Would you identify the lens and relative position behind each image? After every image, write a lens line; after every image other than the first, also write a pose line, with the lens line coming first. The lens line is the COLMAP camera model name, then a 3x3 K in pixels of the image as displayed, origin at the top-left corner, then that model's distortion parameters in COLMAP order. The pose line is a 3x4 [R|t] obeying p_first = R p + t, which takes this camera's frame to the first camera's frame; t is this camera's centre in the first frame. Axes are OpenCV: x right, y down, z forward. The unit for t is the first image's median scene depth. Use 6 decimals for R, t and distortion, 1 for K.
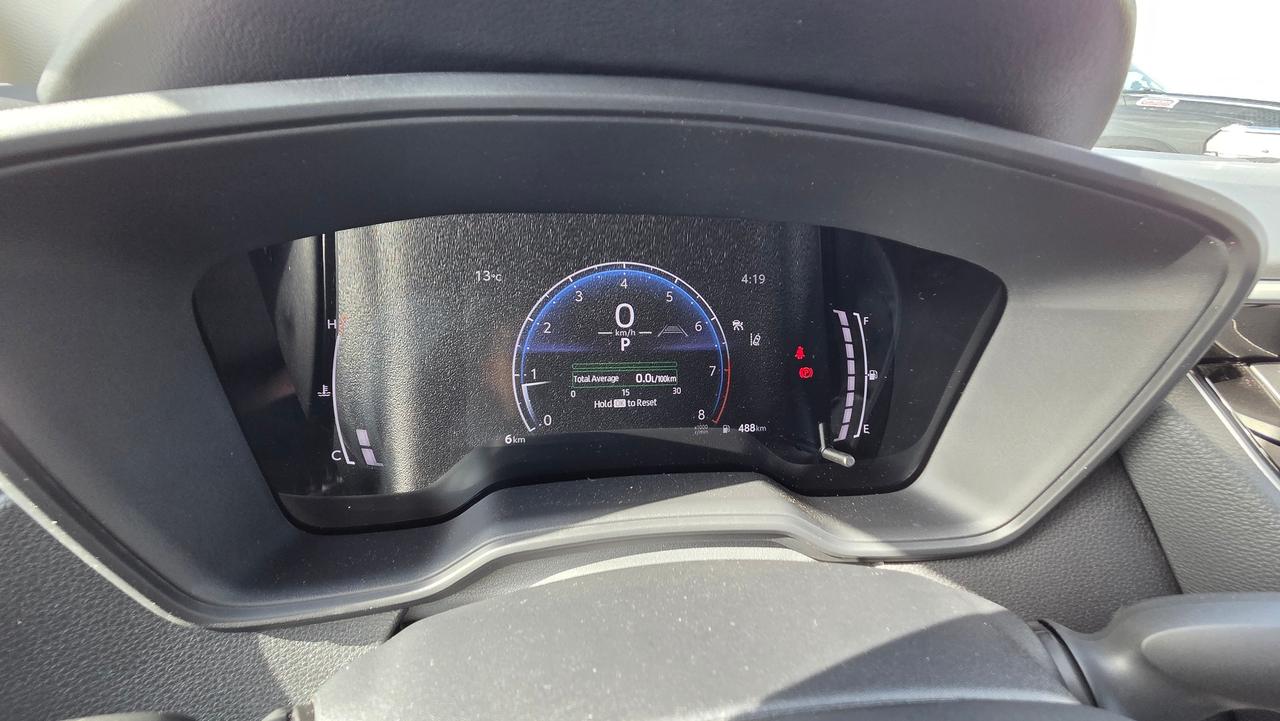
lens RADIAL K [[526.9, 0, 634.3], [0, 526.9, 357.2], [0, 0, 1]] dist [0.001839, -0.000111]
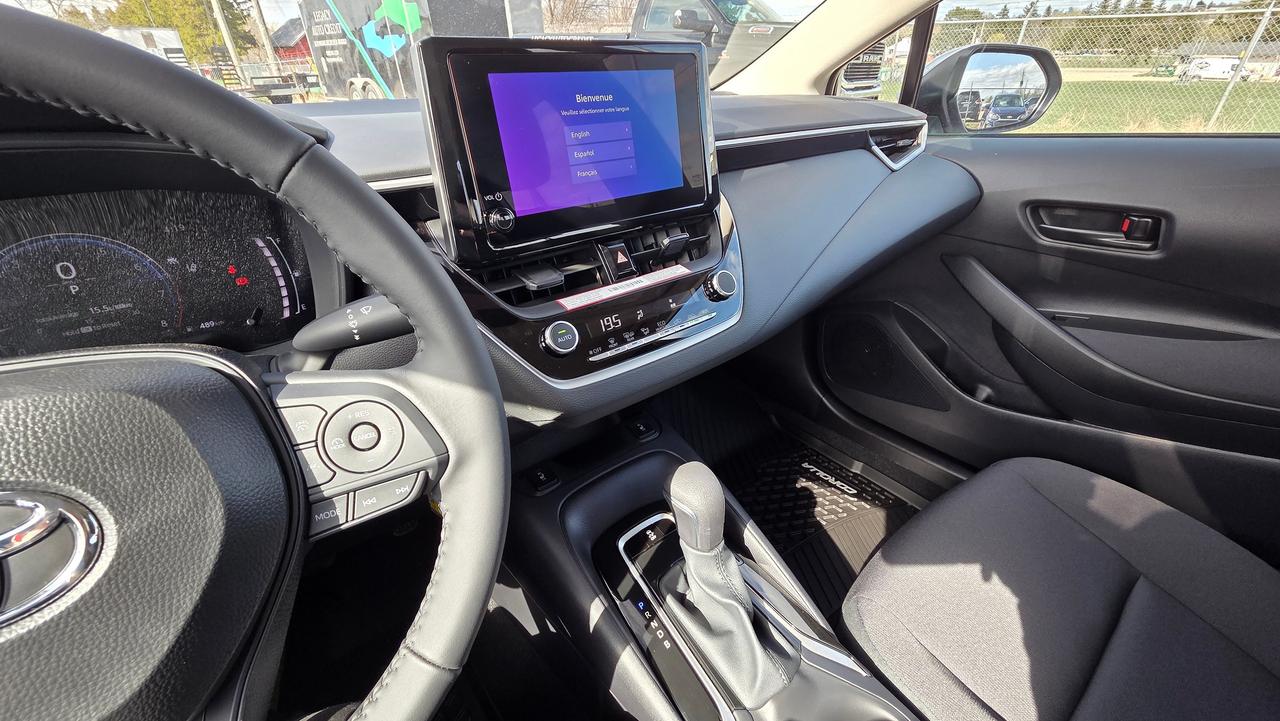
lens RADIAL K [[526.9, 0, 644.7], [0, 526.9, 361.3], [0, 0, 1]] dist [0.001839, -0.000111]
pose [[0.882931, -0.289950, 0.369271, 0.770021], [0.255814, 0.956612, 0.139474, 0.361046], [-0.393690, -0.028682, 0.918796, -0.965539]]
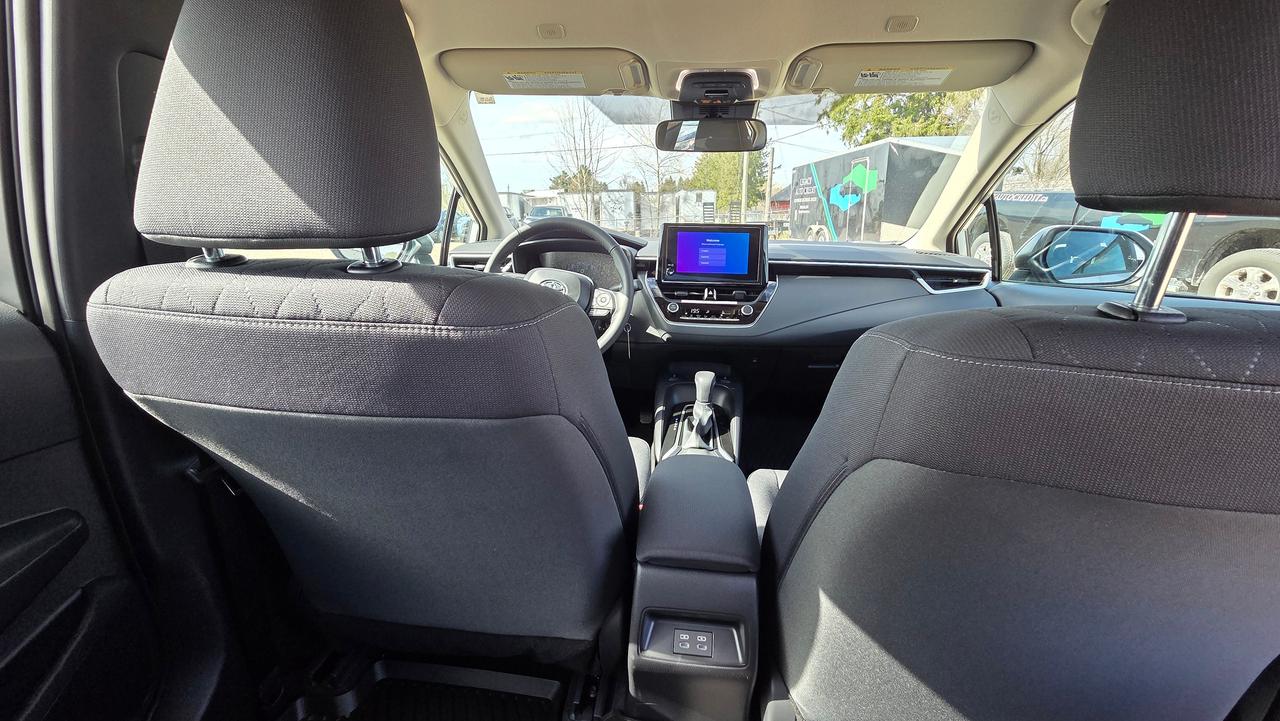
lens RADIAL K [[526.9, 0, 640.4], [0, 526.9, 359.7], [0, 0, 1]] dist [0.001839, -0.000111]
pose [[0.951218, 0.032797, -0.306773, 2.392513], [-0.086519, 0.982792, -0.163199, 1.760399], [0.296141, 0.181779, 0.937687, -4.071225]]
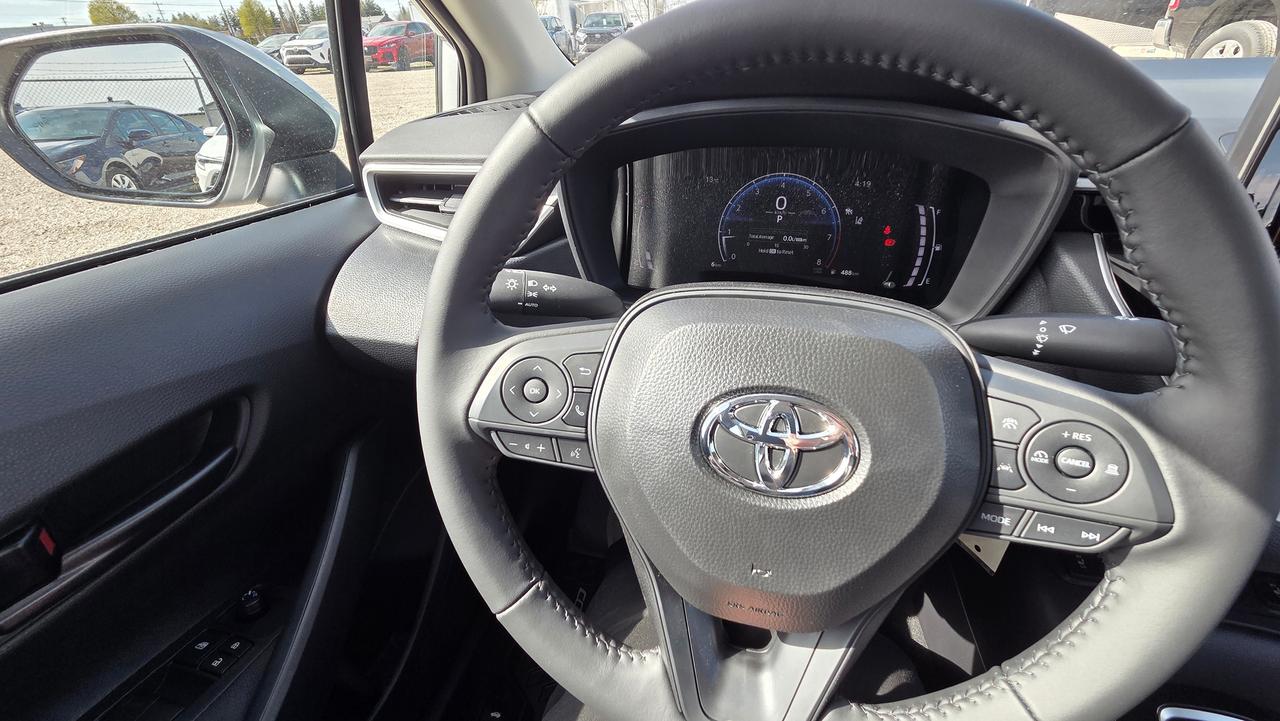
lens RADIAL K [[526.9, 0, 642.6], [0, 526.9, 359.0], [0, 0, 1]] dist [0.001839, -0.000111]
pose [[0.911658, 0.139596, -0.386514, 0.322441], [-0.089561, 0.985420, 0.144657, 0.231582], [0.401072, -0.097261, 0.910868, -0.911011]]
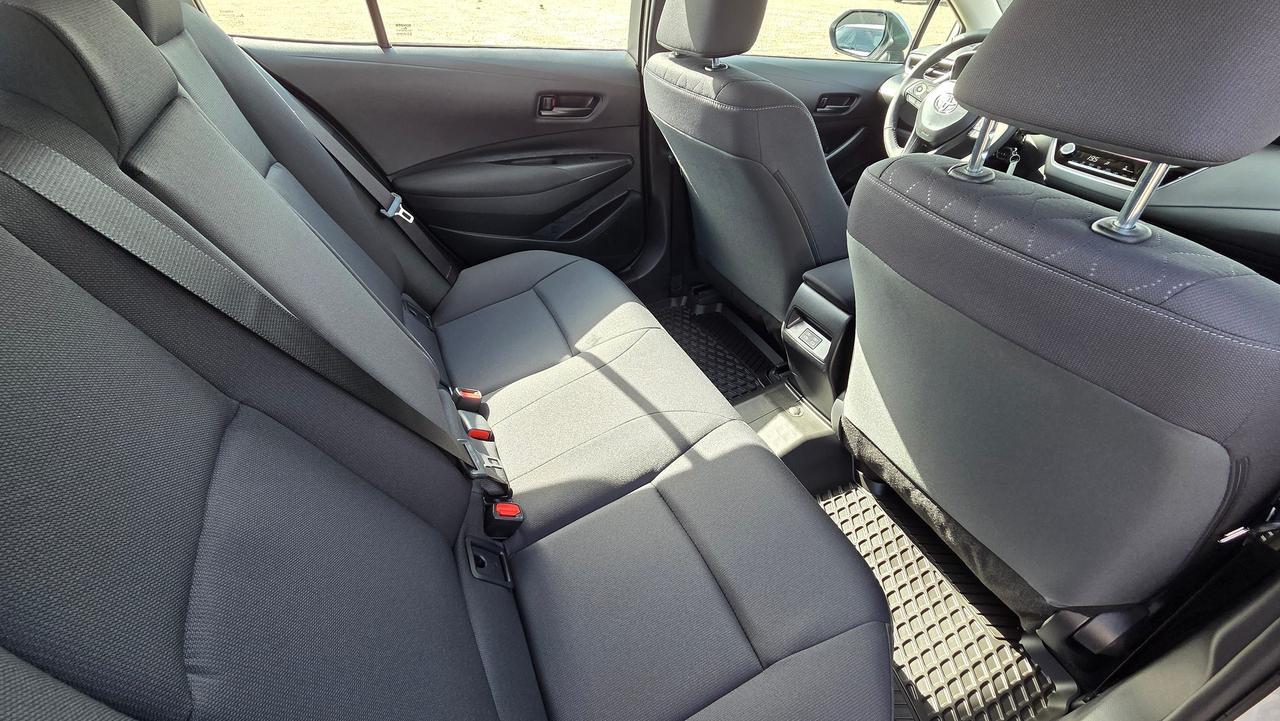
lens RADIAL K [[526.9, 0, 635.0], [0, 526.9, 354.9], [0, 0, 1]] dist [0.001839, -0.000111]
pose [[0.242170, 0.545238, -0.802539, 5.005897], [-0.418809, 0.804875, 0.420447, 1.568247], [0.875187, 0.234291, 0.423267, -4.392454]]
